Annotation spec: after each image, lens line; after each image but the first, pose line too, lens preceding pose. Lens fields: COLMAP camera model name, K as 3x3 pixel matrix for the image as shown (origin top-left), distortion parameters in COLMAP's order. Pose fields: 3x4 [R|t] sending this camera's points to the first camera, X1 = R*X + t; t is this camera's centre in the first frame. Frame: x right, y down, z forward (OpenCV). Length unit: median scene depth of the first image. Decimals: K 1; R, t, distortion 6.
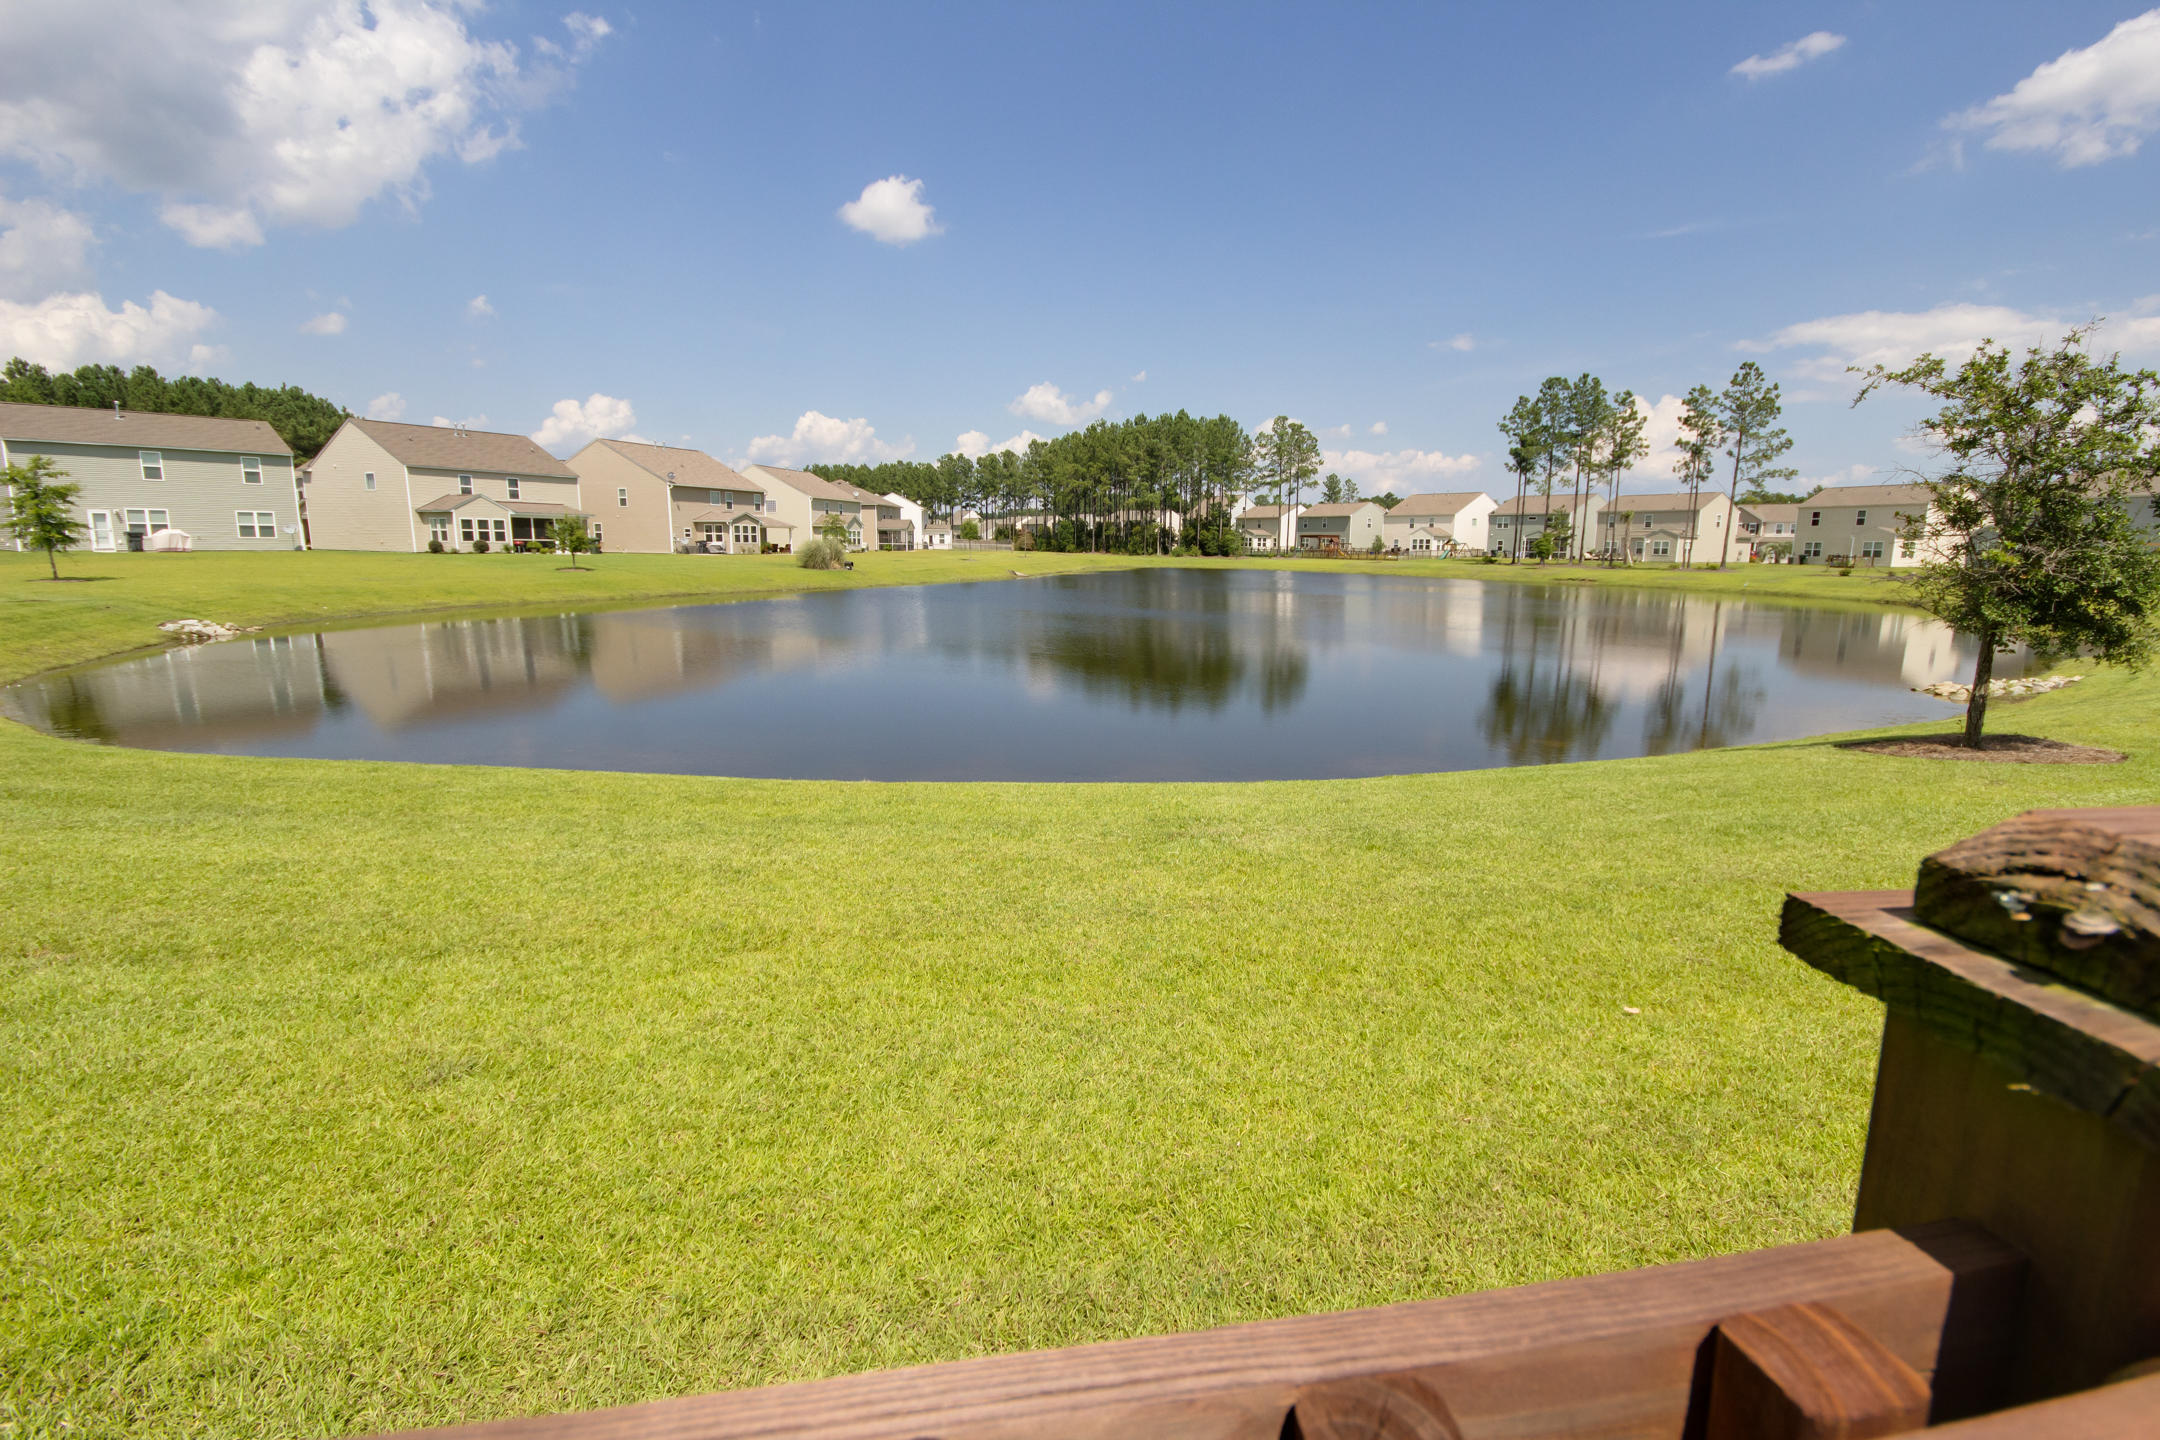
lens RADIAL K [[999.9, 0, 1092.4], [0, 999.9, 729.1], [0, 0, 1]] dist [0.006343, -0.010414]
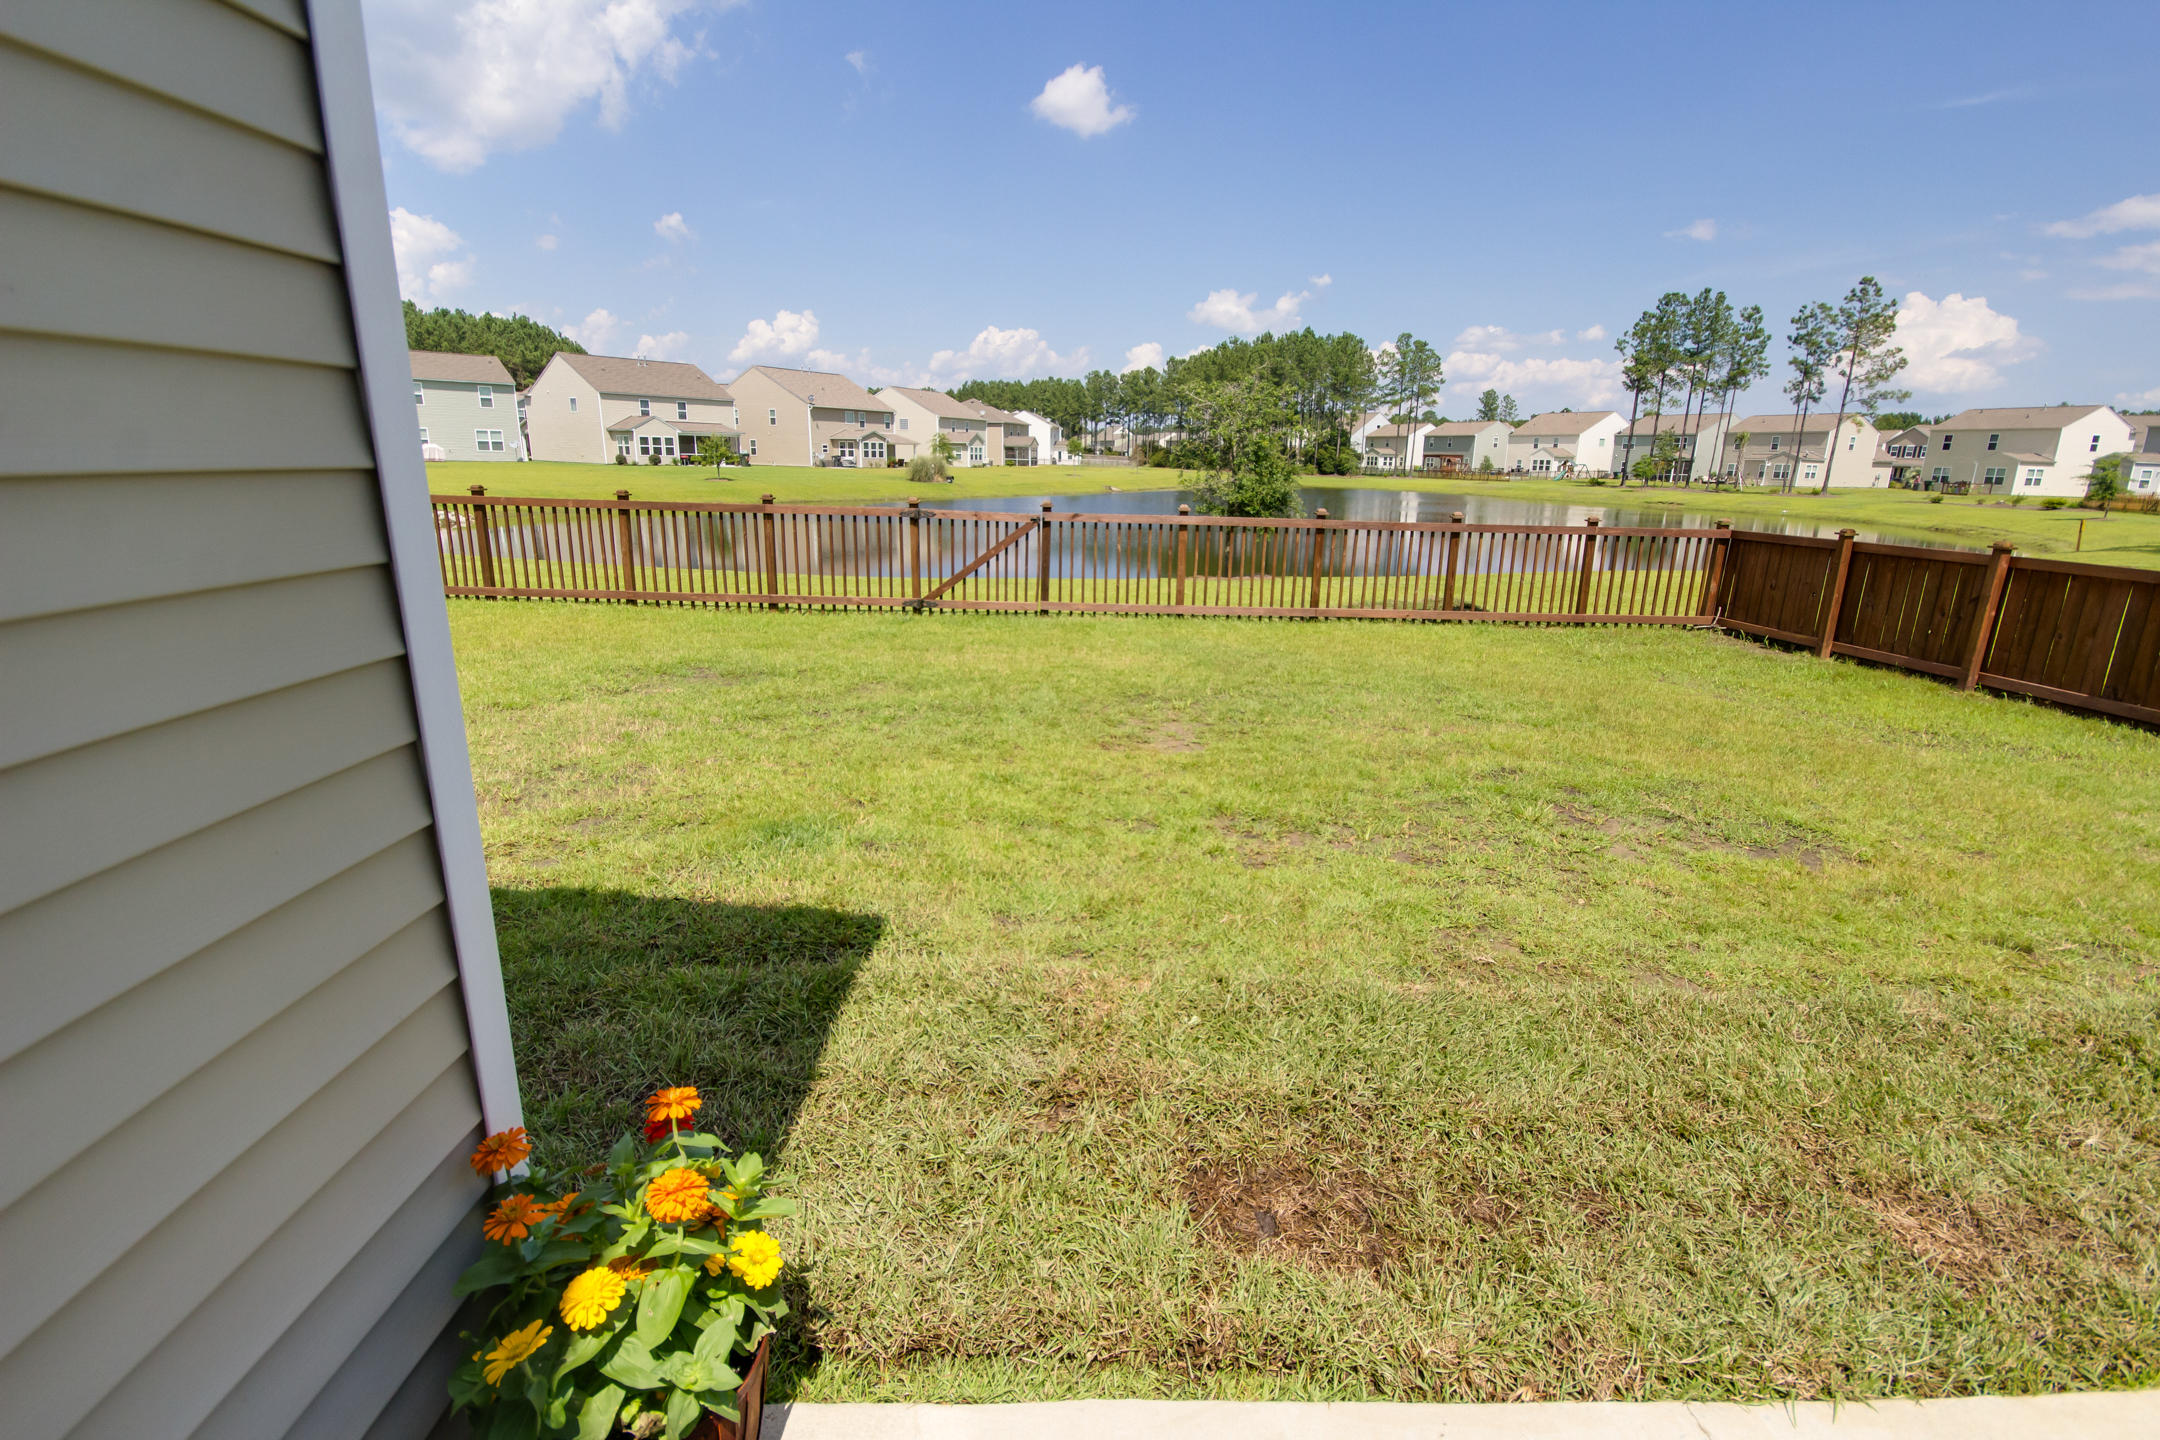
lens RADIAL K [[999.9, 0, 1092.4], [0, 999.9, 729.1], [0, 0, 1]] dist [0.006343, -0.010414]
pose [[0.985701, 0.052325, -0.160173, 0.080930], [-0.039328, 0.995751, 0.083266, 0.014294], [0.163849, -0.075776, 0.983571, -0.088257]]
